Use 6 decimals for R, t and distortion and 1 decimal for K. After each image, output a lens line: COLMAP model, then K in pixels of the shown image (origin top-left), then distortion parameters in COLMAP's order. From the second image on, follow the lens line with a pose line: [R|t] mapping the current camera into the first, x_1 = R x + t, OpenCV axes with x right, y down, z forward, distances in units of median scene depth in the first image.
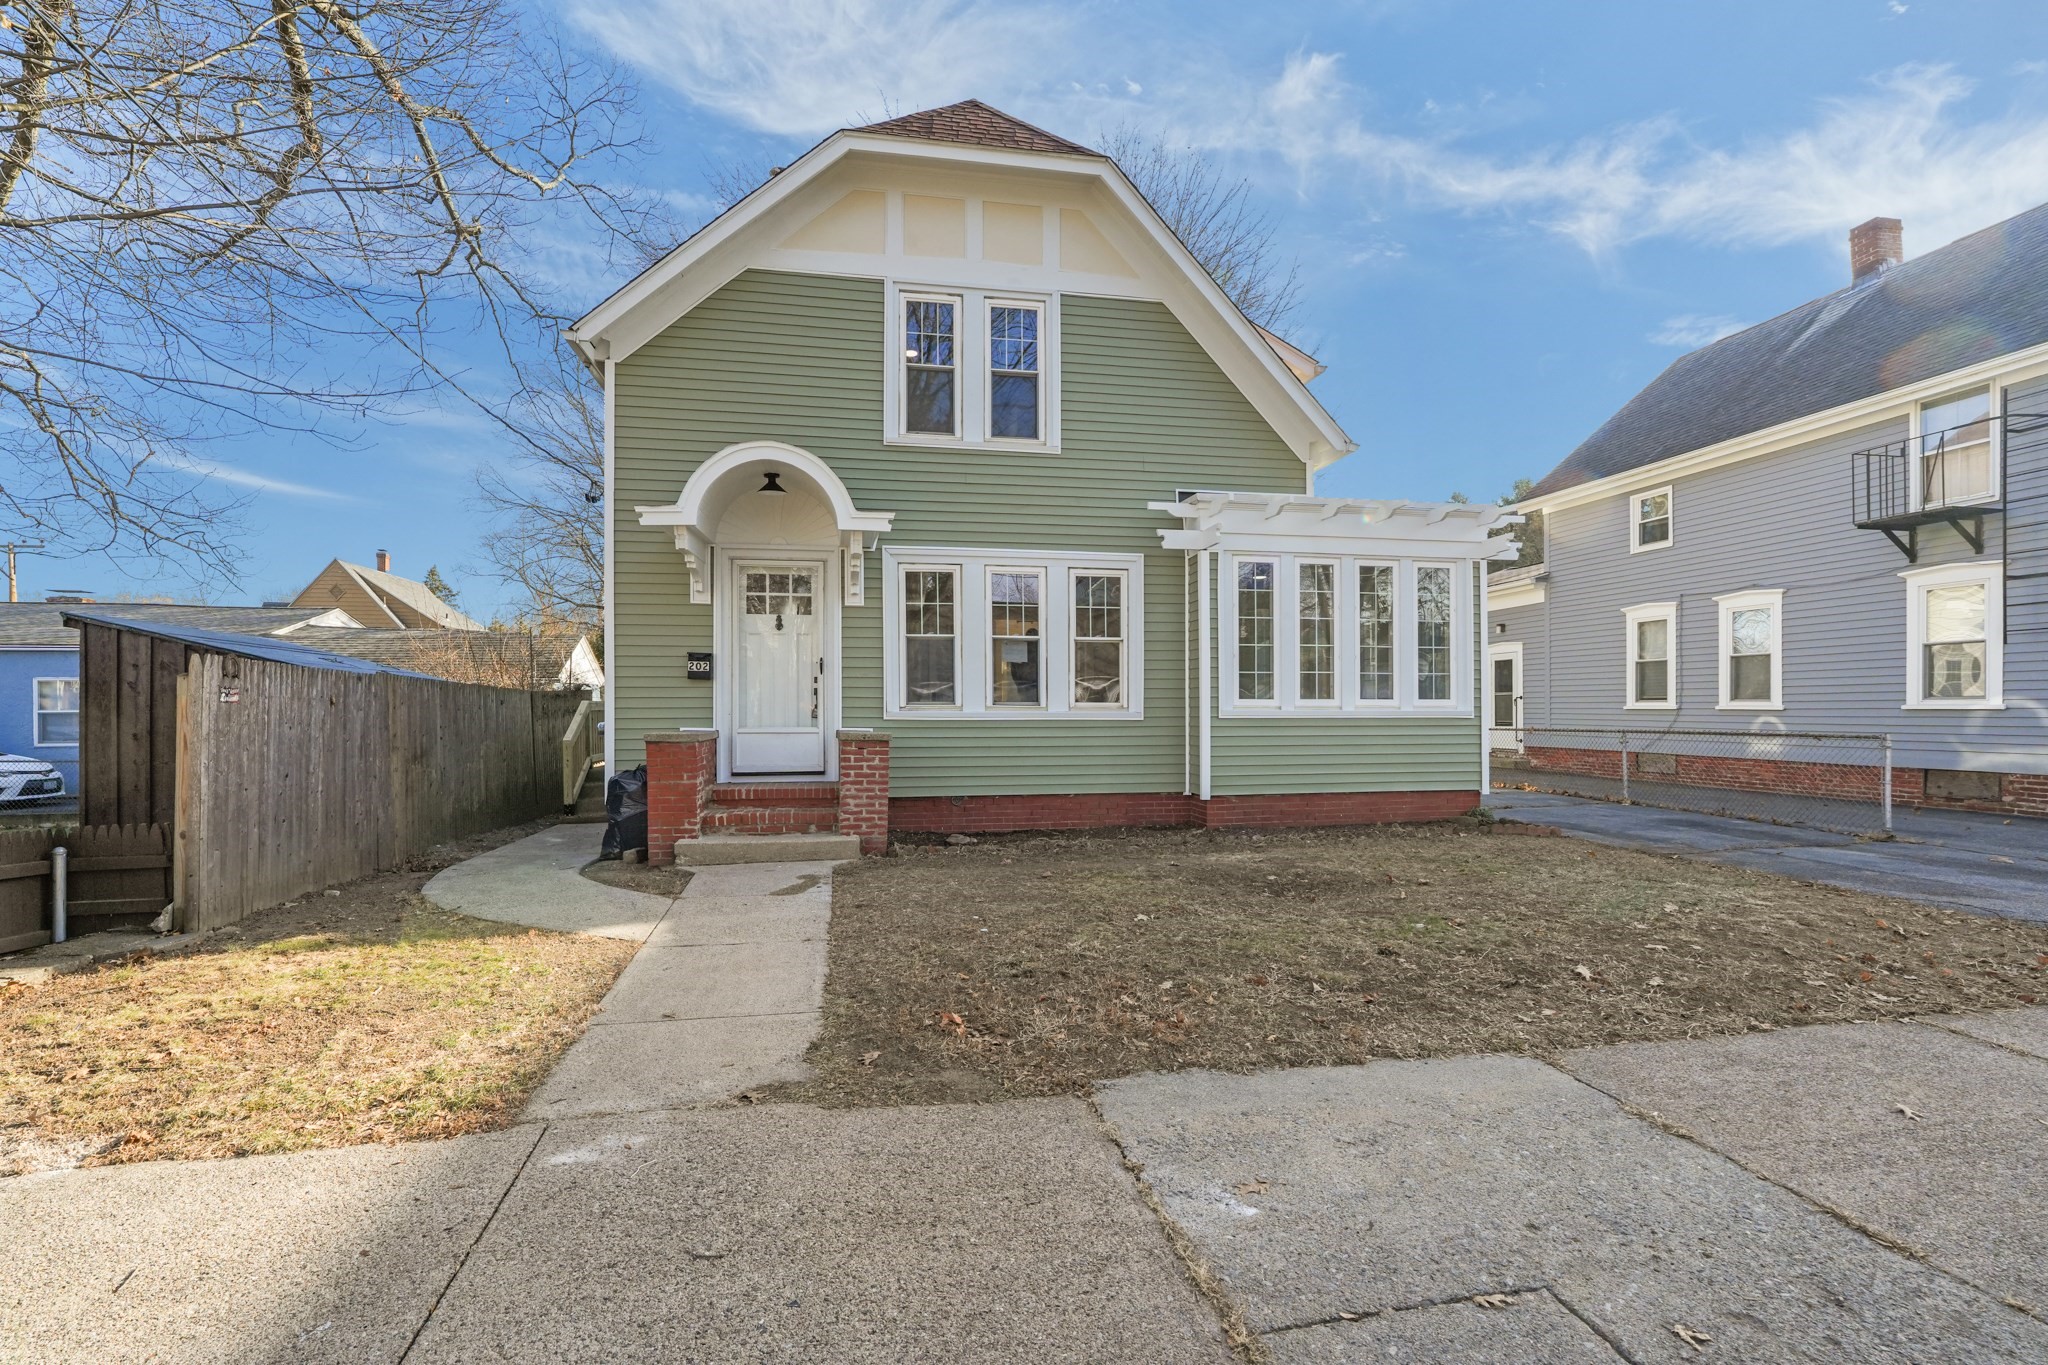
lens RADIAL K [[932.6, 0, 1053.7], [0, 932.6, 698.0], [0, 0, 1]] dist [-0.017589, 0.014051]
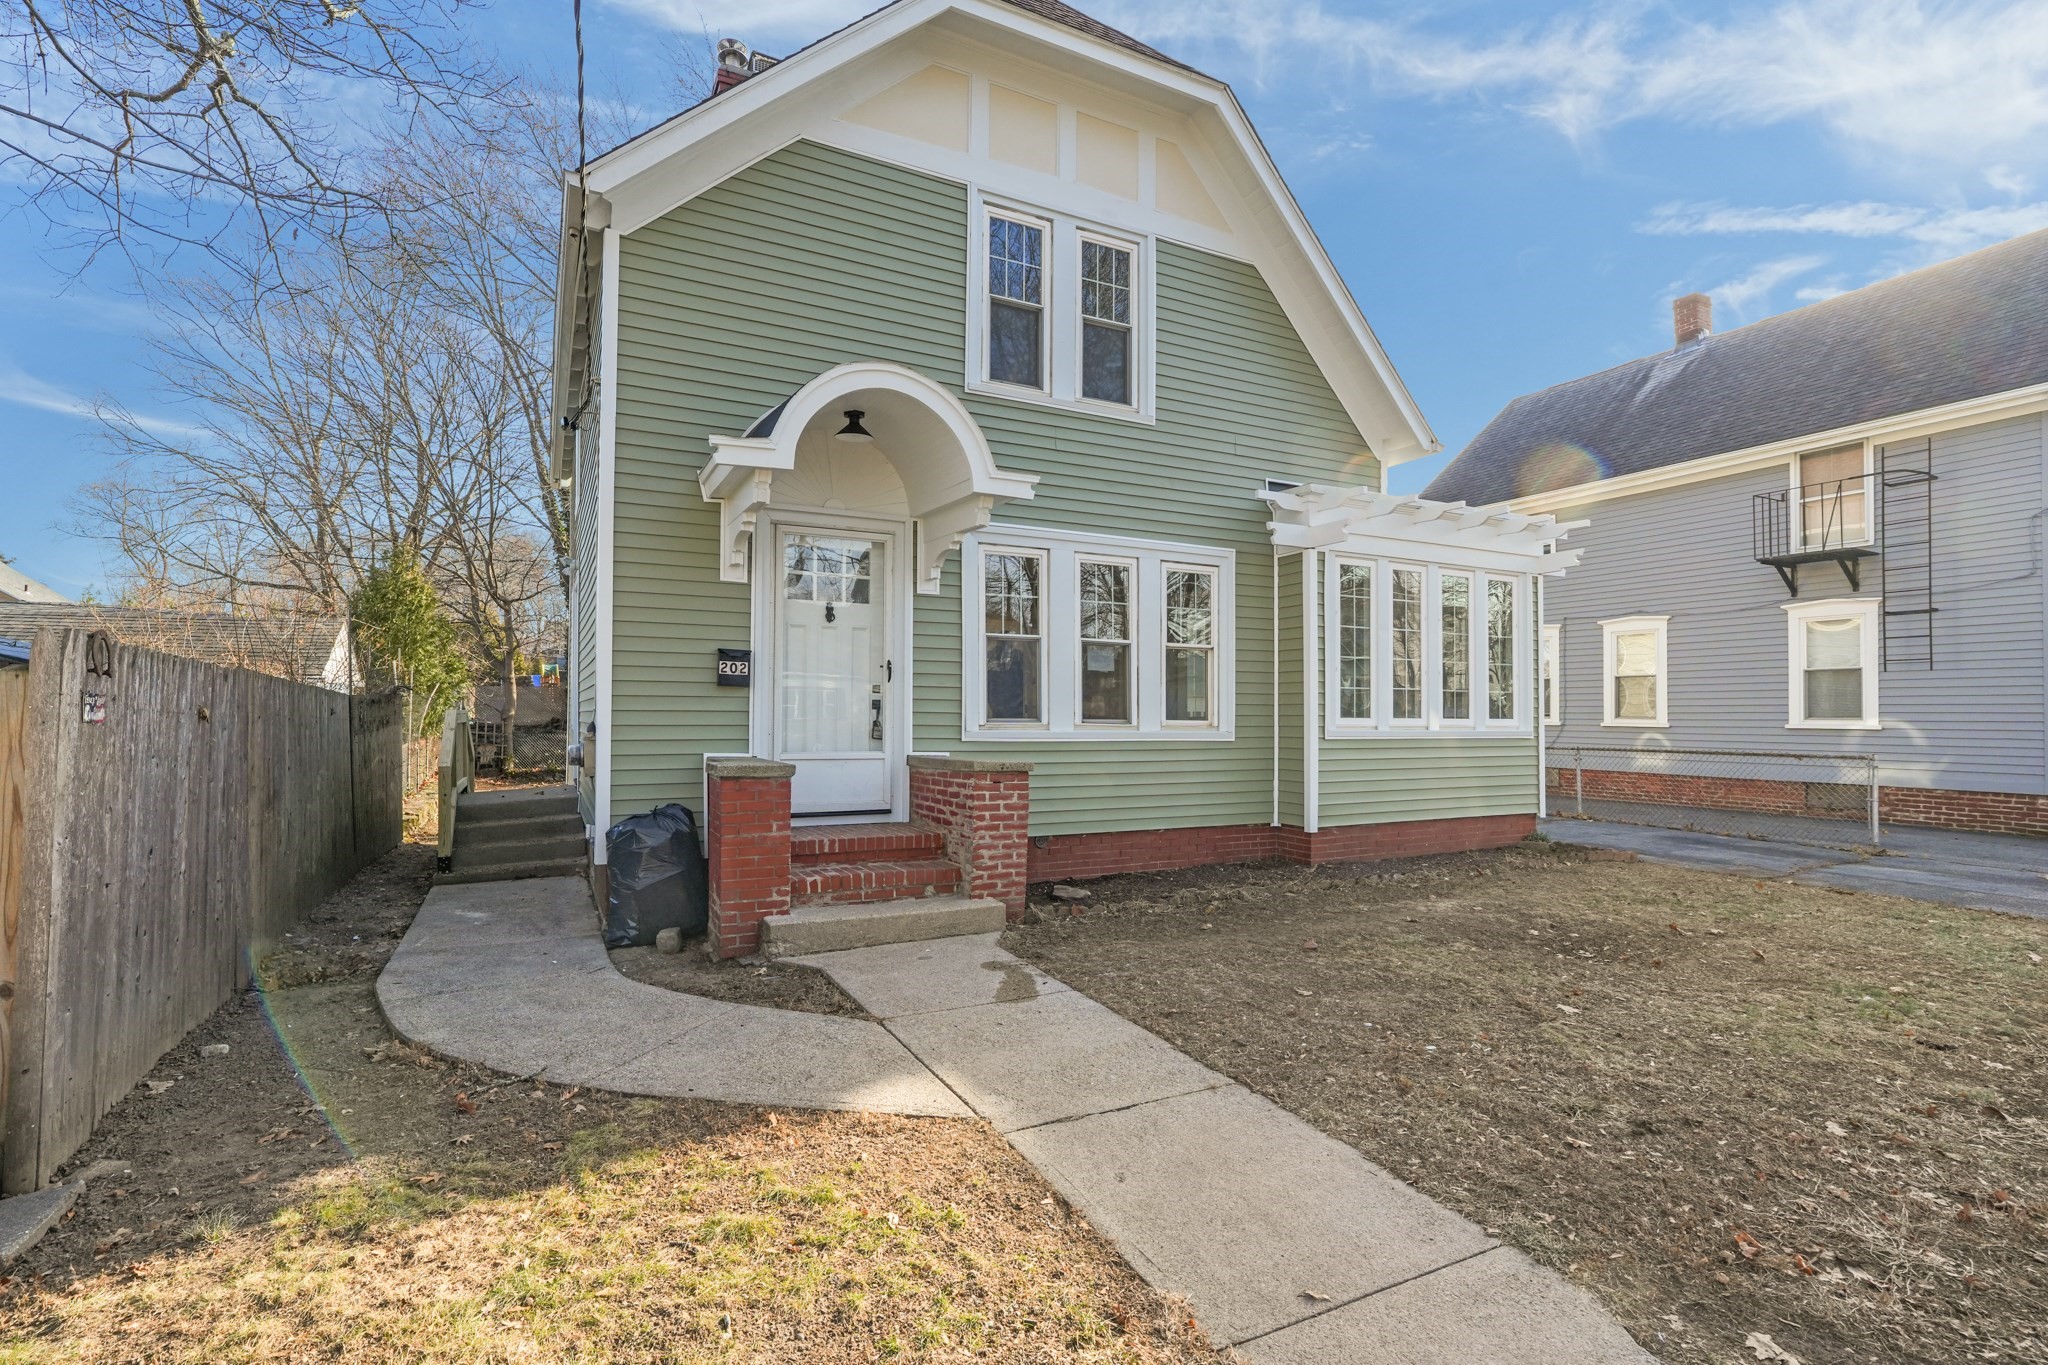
lens RADIAL K [[932.6, 0, 1018.7], [0, 932.6, 689.1], [0, 0, 1]] dist [-0.017589, 0.014051]
pose [[0.963553, 0.015525, 0.267066, -0.341921], [-0.011388, 0.999790, -0.017031, -0.007569], [-0.267274, 0.013369, 0.963528, 0.229836]]
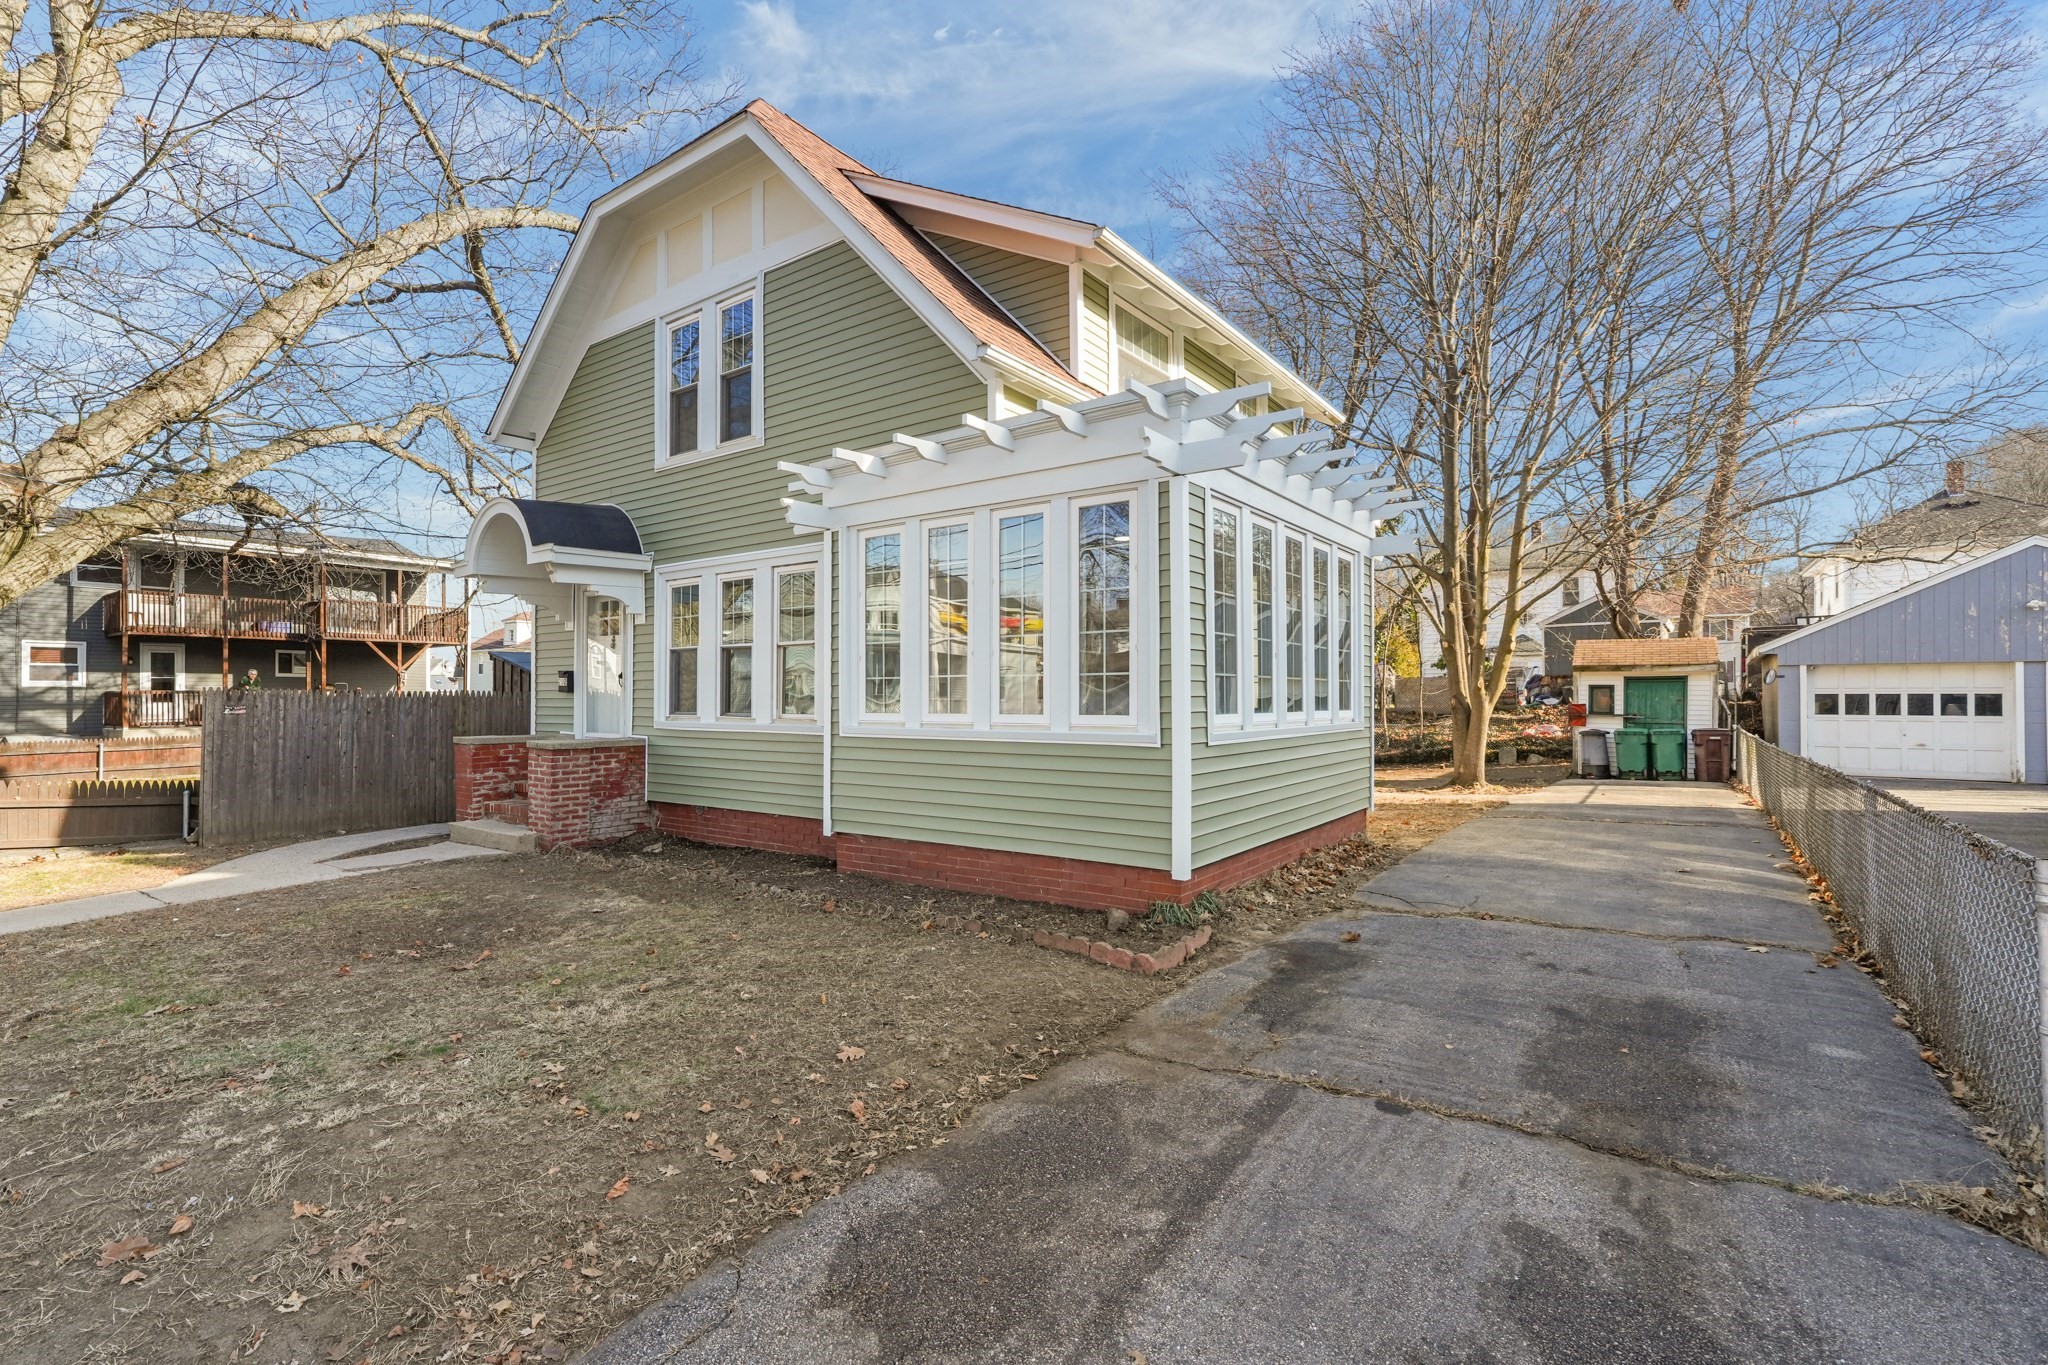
lens RADIAL K [[932.6, 0, 1031.9], [0, 932.6, 693.4], [0, 0, 1]] dist [-0.017589, 0.014051]
pose [[0.689156, -0.005278, -0.724593, 0.883927], [0.005496, 0.999983, -0.002058, -0.012694], [0.724592, -0.002564, 0.689174, 0.569657]]
